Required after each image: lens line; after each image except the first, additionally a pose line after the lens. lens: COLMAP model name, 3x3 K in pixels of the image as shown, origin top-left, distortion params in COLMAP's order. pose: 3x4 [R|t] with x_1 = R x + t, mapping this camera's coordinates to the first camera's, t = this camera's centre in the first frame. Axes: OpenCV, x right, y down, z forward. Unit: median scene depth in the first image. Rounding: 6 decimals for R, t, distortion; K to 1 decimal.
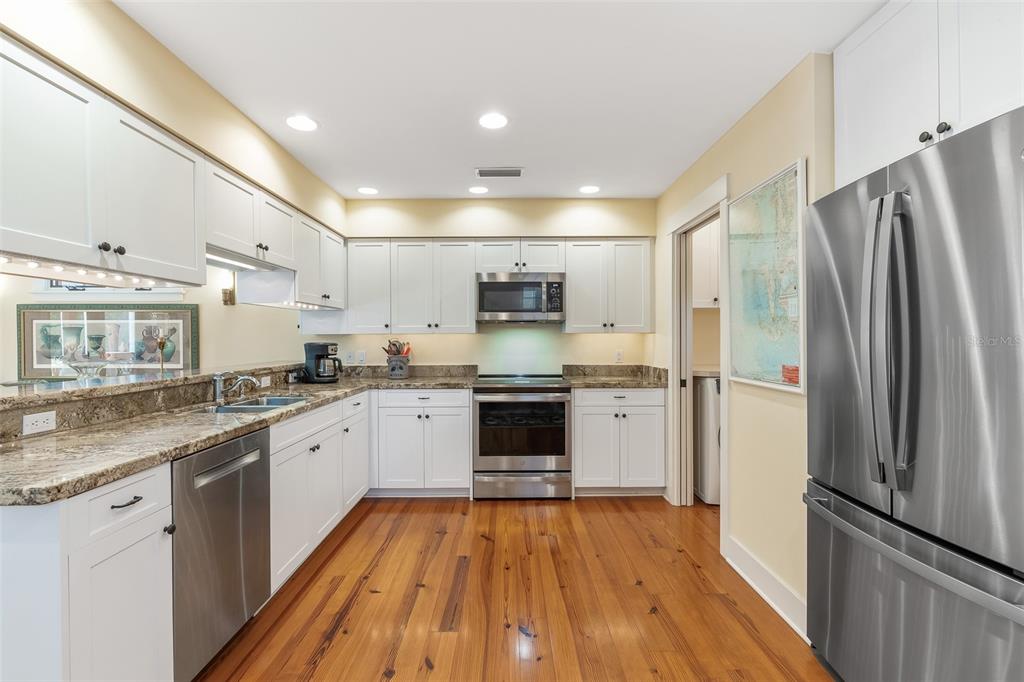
lens RADIAL K [[453.4, 0, 510.2], [0, 453.4, 340.7], [0, 0, 1]] dist [-0.012013, -0.000911]
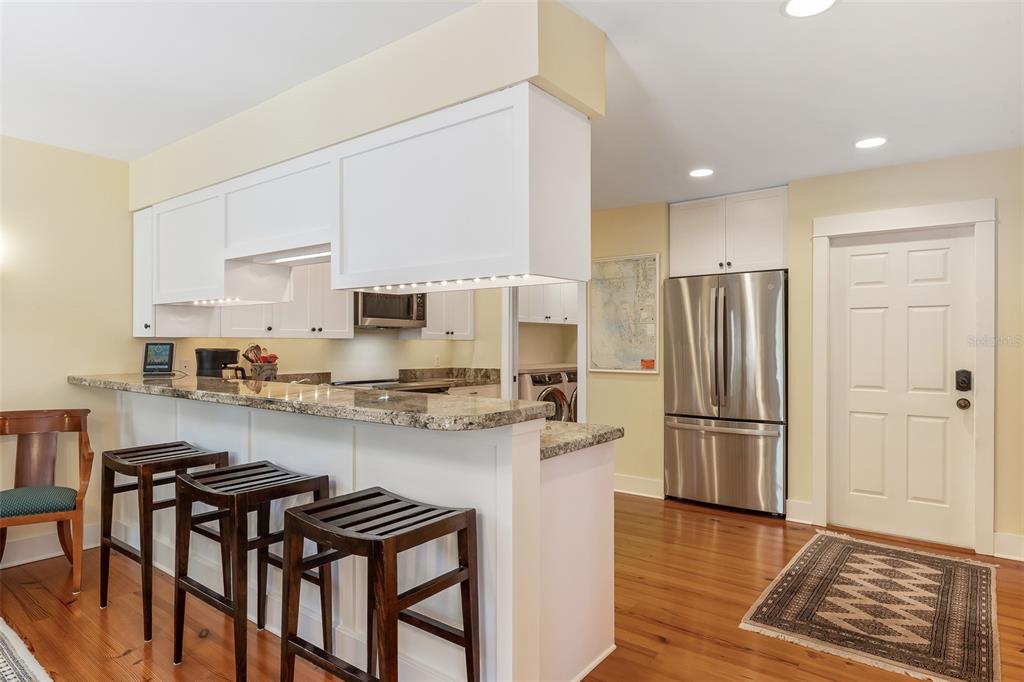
lens RADIAL K [[571.6, 0, 509.0], [0, 571.6, 343.5], [0, 0, 1]] dist [-0.008653, -0.001374]
pose [[0.625341, 0.005735, 0.780331, -0.767725], [-0.000556, 0.999976, -0.006904, 0.002415], [-0.780351, 0.003883, 0.625329, -0.020909]]
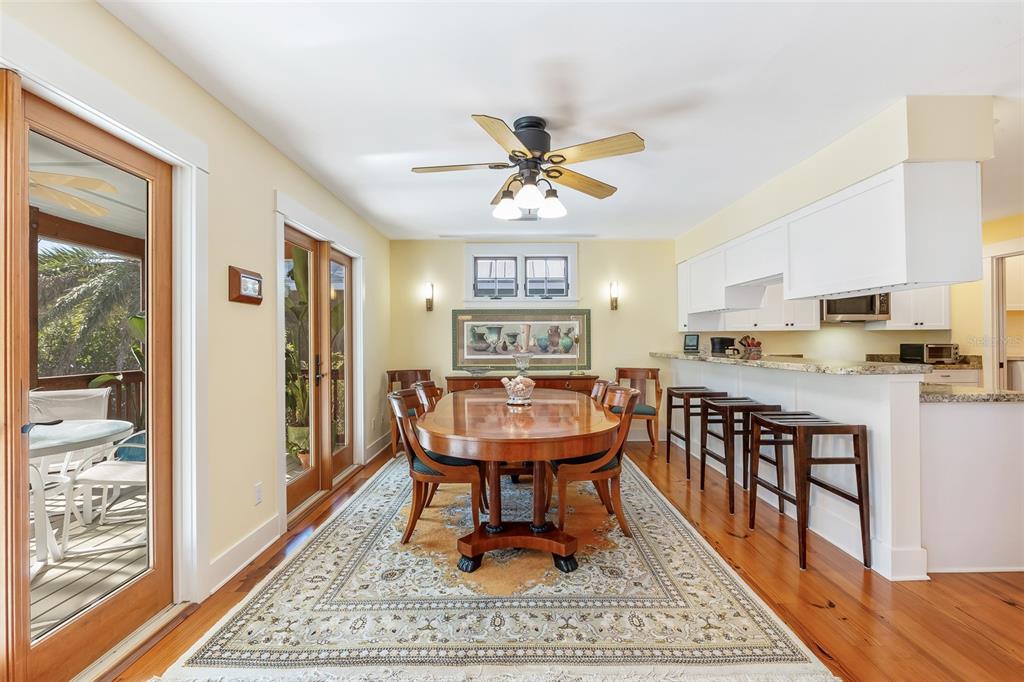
lens RADIAL K [[453.4, 0, 508.8], [0, 453.4, 338.9], [0, 0, 1]] dist [-0.012013, -0.000911]
pose [[0.999401, -0.004166, -0.034369, -0.890454], [0.003787, 0.999932, -0.011072, 0.019311], [0.034412, 0.010935, 0.999348, -0.342474]]
